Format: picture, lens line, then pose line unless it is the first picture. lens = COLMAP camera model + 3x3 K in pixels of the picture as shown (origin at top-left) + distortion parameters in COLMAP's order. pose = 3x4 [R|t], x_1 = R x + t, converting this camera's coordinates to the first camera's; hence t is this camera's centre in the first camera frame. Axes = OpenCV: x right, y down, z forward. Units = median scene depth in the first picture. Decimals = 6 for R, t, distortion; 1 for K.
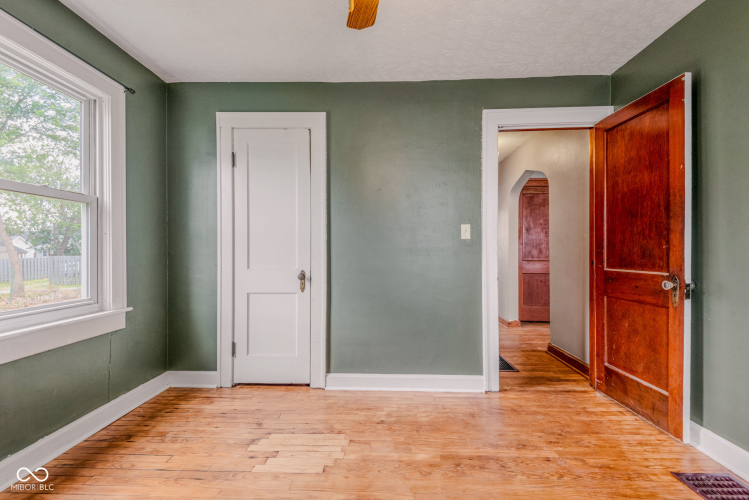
lens RADIAL K [[344.5, 0, 375.1], [0, 344.5, 251.4], [0, 0, 1]] dist [0.020630, -0.005460]
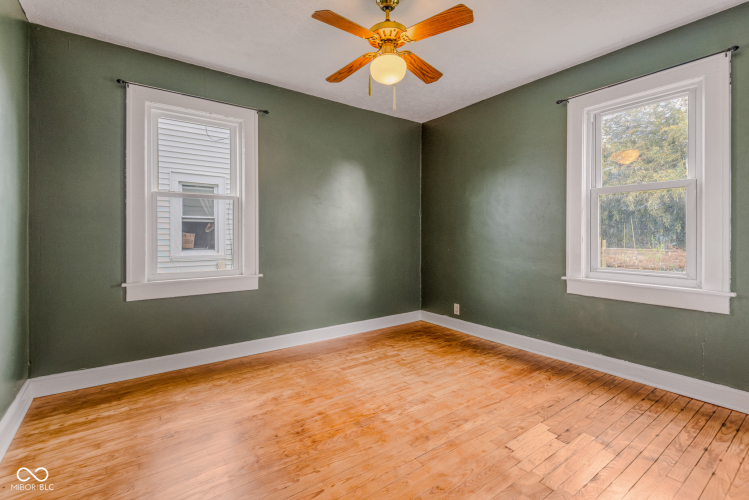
lens RADIAL K [[344.5, 0, 376.2], [0, 344.5, 242.4], [0, 0, 1]] dist [0.020630, -0.005460]
pose [[-0.795341, 0.013336, -0.606016, 0.666797], [0.004812, 0.999865, 0.015689, 0.012968], [0.606143, 0.009562, -0.795298, 1.371143]]
